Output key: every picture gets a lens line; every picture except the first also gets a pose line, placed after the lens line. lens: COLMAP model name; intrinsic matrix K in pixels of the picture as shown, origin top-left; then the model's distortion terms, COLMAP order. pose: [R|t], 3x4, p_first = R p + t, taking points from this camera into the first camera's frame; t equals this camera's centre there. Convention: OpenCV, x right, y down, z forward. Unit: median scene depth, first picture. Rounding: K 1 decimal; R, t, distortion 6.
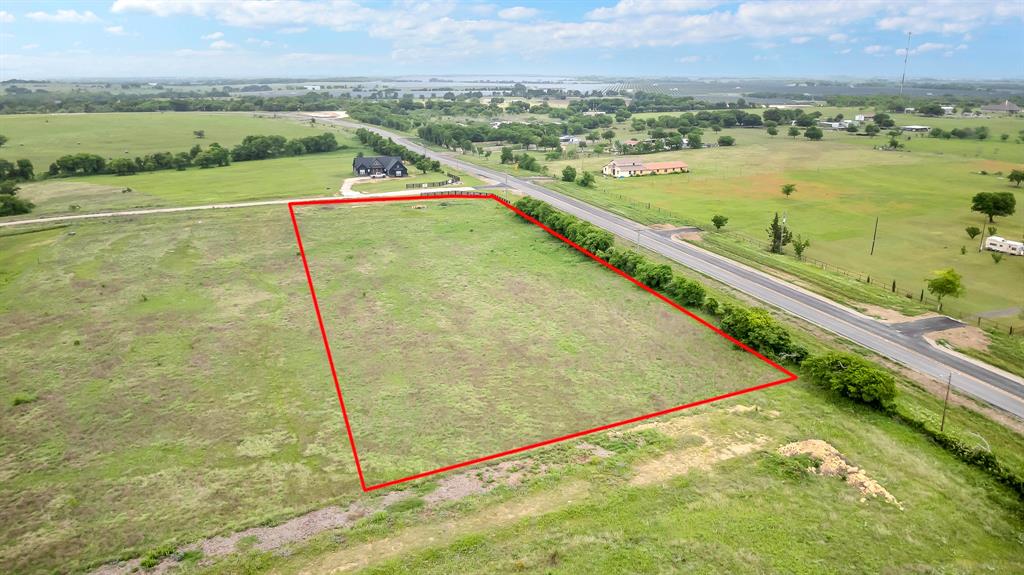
lens RADIAL K [[726.2, 0, 514.1], [0, 726.2, 289.0], [0, 0, 1]] dist [0.086446, -0.104131]
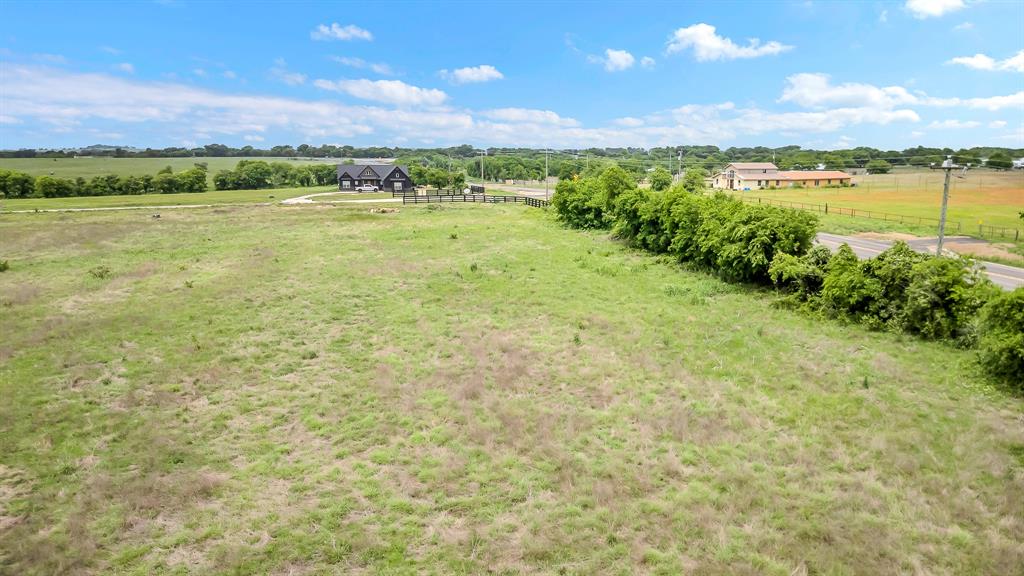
lens RADIAL K [[726.2, 0, 514.1], [0, 726.2, 289.5], [0, 0, 1]] dist [0.086446, -0.104131]
pose [[0.994121, 0.017375, -0.106872, 0.019628], [-0.028049, 0.994672, -0.099201, -0.001788], [0.104579, 0.101615, 0.989312, 0.367664]]
